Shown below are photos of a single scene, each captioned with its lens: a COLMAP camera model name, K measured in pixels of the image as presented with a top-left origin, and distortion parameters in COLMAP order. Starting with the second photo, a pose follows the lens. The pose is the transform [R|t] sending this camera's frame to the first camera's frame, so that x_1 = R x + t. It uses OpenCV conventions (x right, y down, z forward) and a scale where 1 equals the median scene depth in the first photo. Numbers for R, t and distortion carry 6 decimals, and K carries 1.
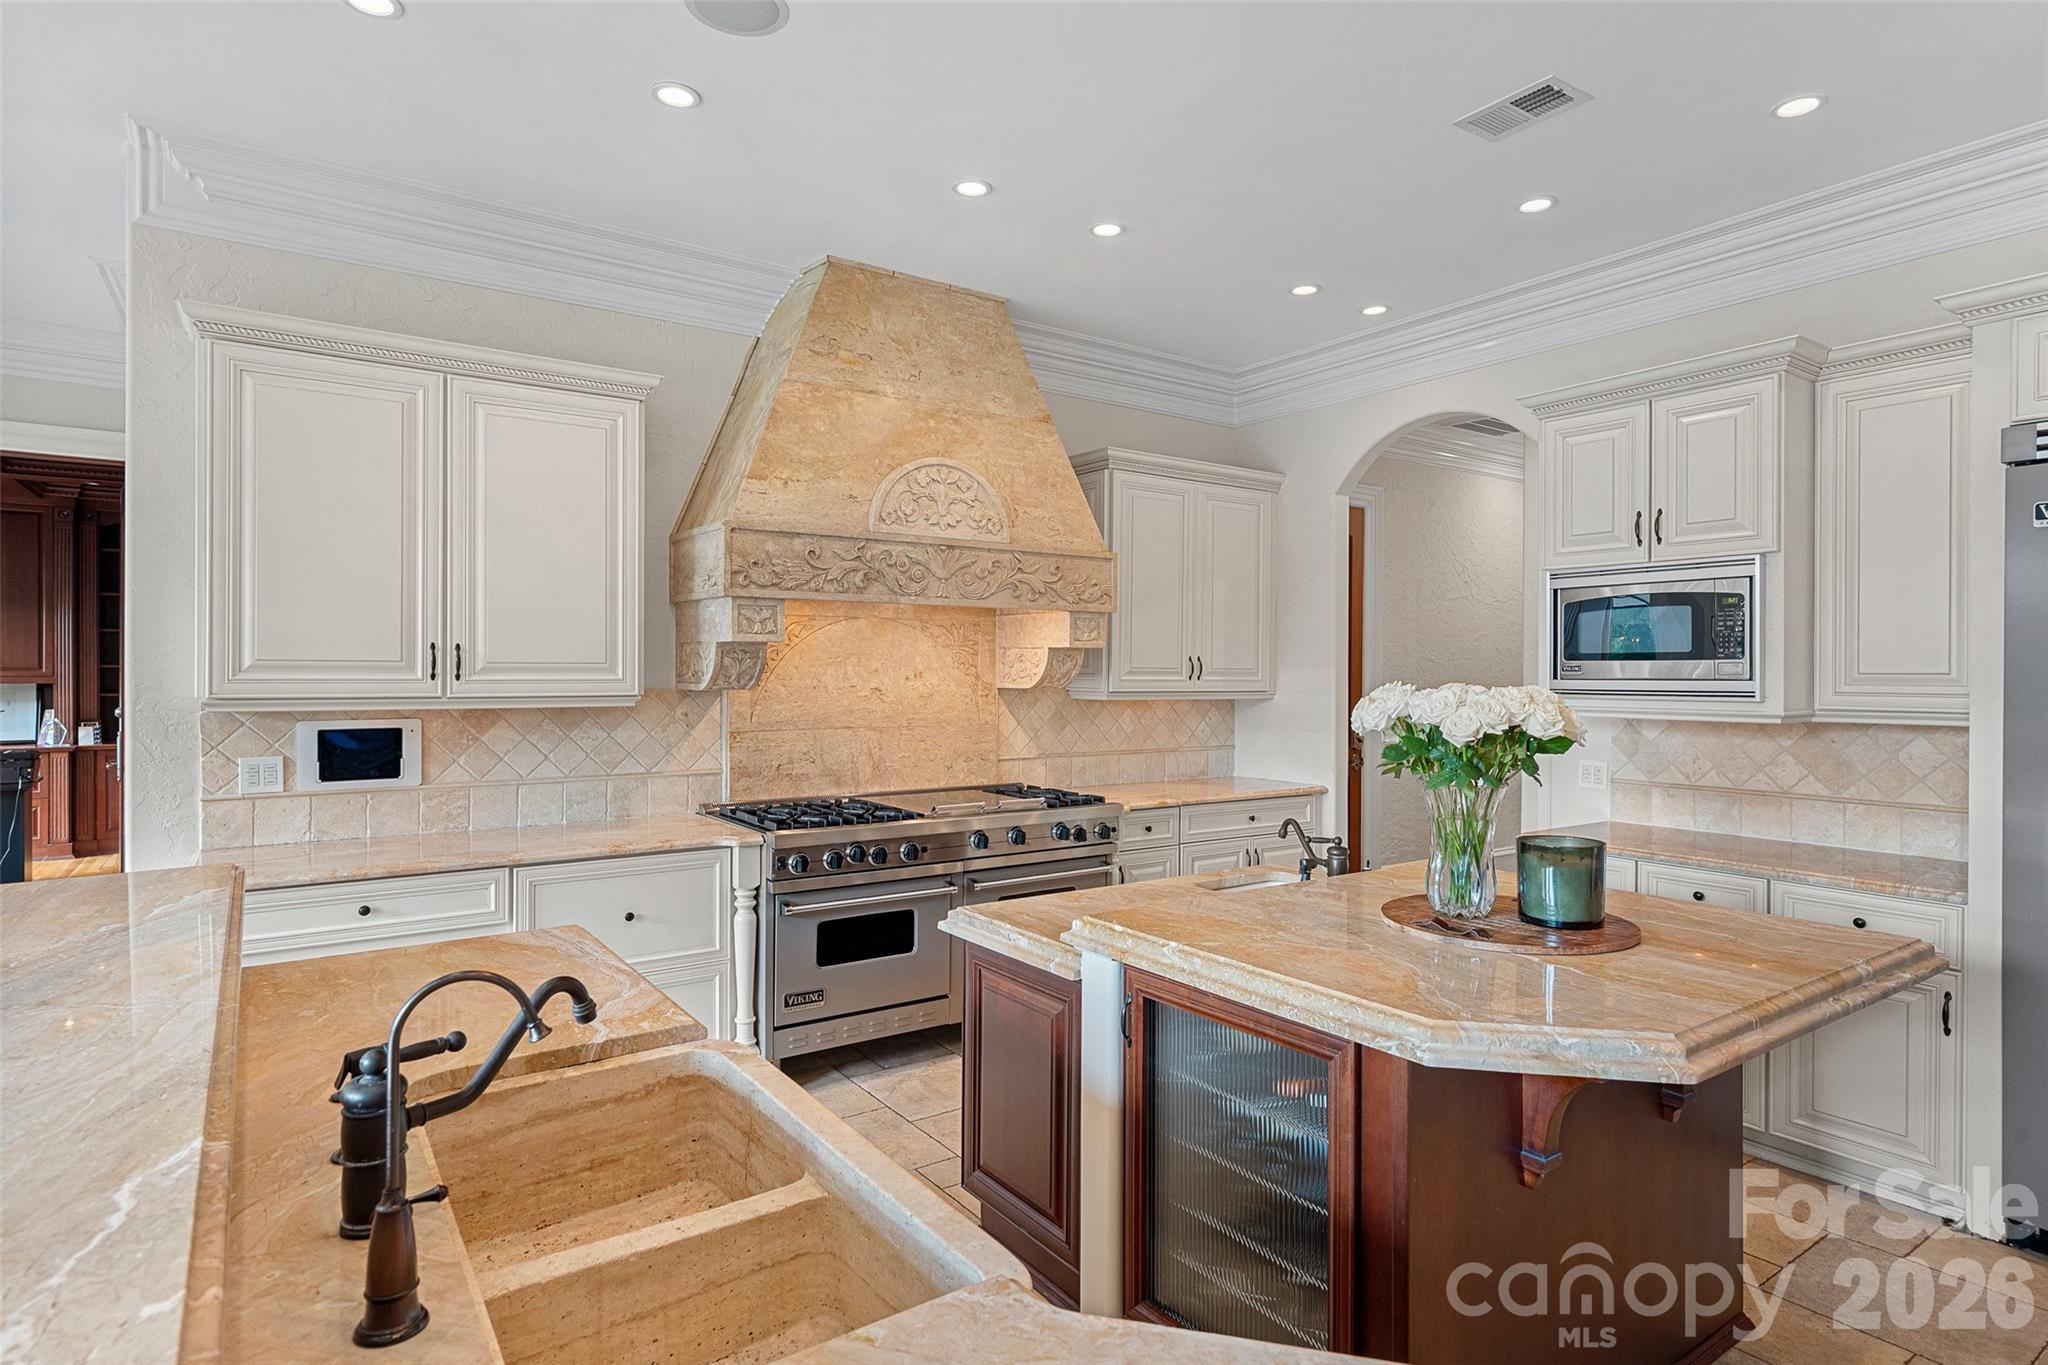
lens RADIAL K [[1078.0, 0, 1025.9], [0, 1078.0, 675.9], [0, 0, 1]] dist [0.003865, 0.000278]
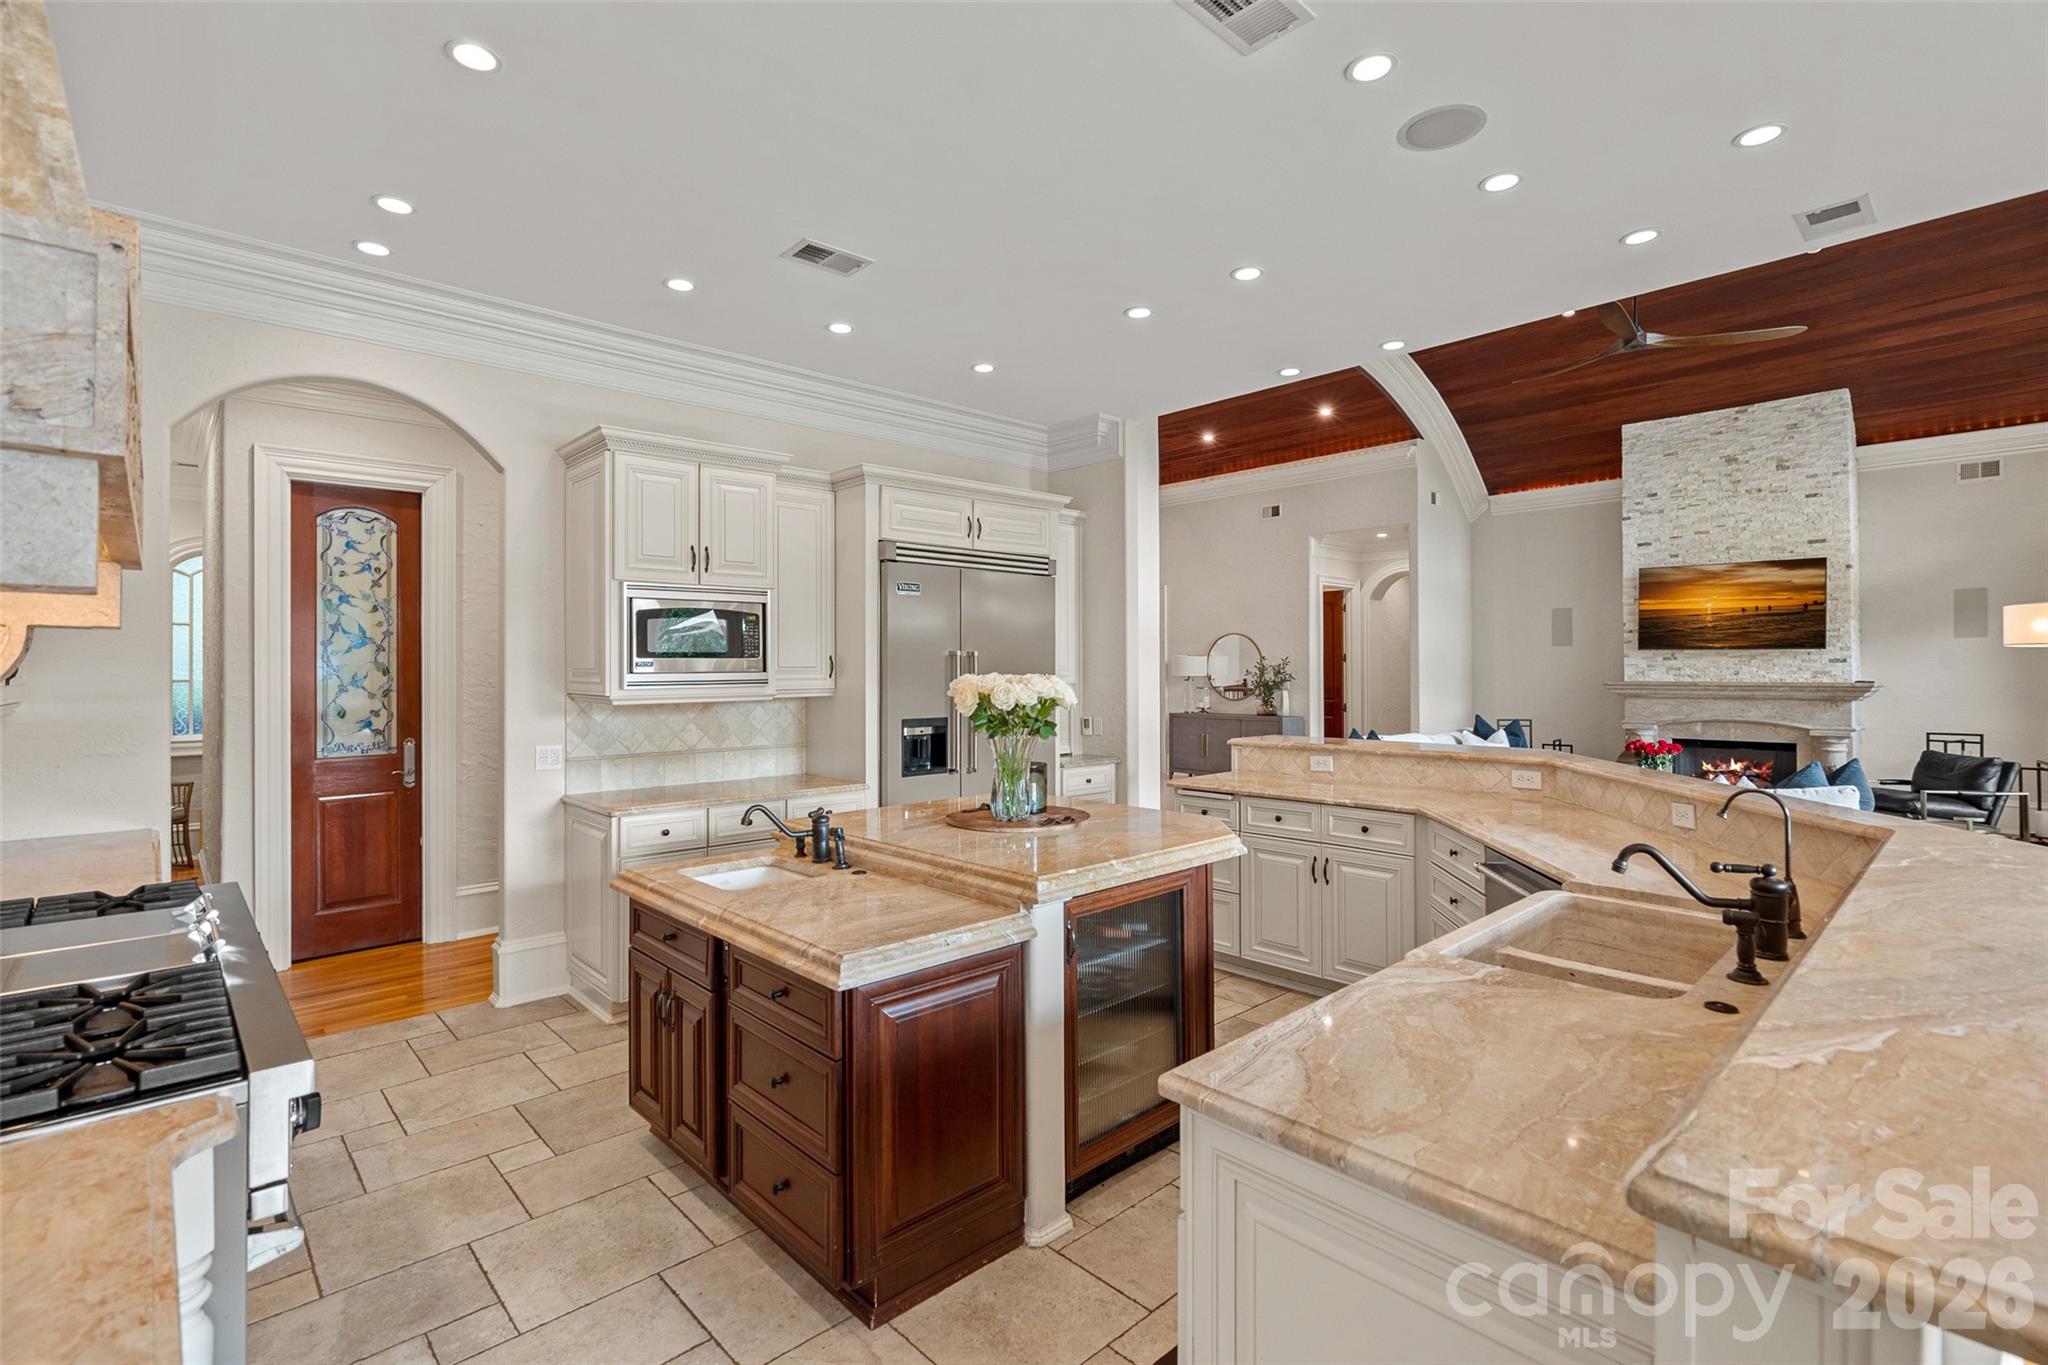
lens RADIAL K [[936.4, 0, 1015.5], [0, 936.4, 668.7], [0, 0, 1]] dist [0.002652, 0.000360]
pose [[-0.133457, -0.005972, 0.991037, -0.662852], [0.007445, 0.999948, 0.007028, -0.007246], [-0.991027, 0.008316, -0.133406, 0.812550]]
